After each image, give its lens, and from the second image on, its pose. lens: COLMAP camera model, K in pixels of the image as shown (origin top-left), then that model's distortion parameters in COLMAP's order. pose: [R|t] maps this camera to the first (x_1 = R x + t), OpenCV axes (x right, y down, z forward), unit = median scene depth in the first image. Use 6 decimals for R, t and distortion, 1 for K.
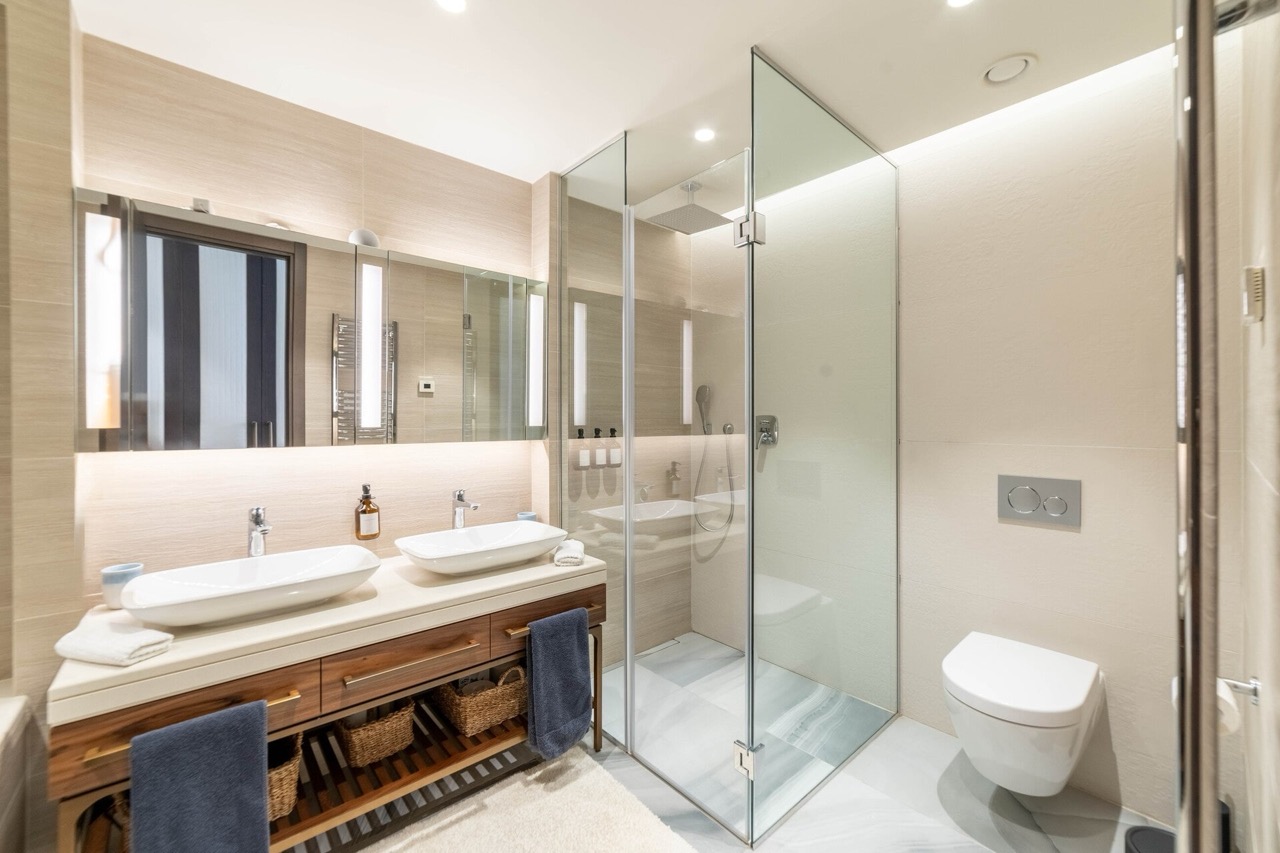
lens RADIAL K [[507.9, 0, 646.3], [0, 507.9, 419.5], [0, 0, 1]] dist [-0.001888, 0.000456]
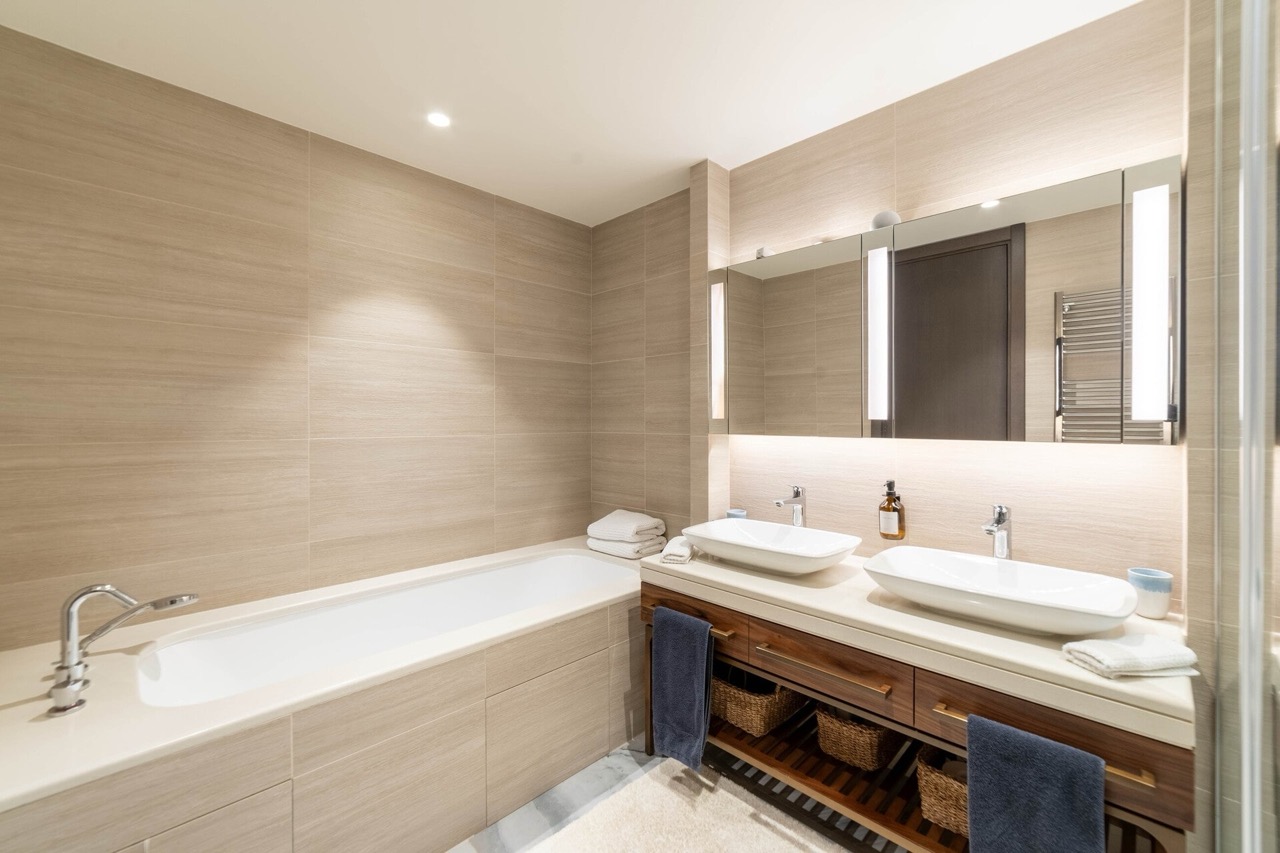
lens RADIAL K [[507.9, 0, 646.7], [0, 507.9, 424.5], [0, 0, 1]] dist [-0.001888, 0.000456]
pose [[0.088103, 0.007055, -0.996086, 0.404537], [-0.002038, 0.999974, 0.006902, 0.019849], [0.996109, 0.001422, 0.088115, 0.539017]]
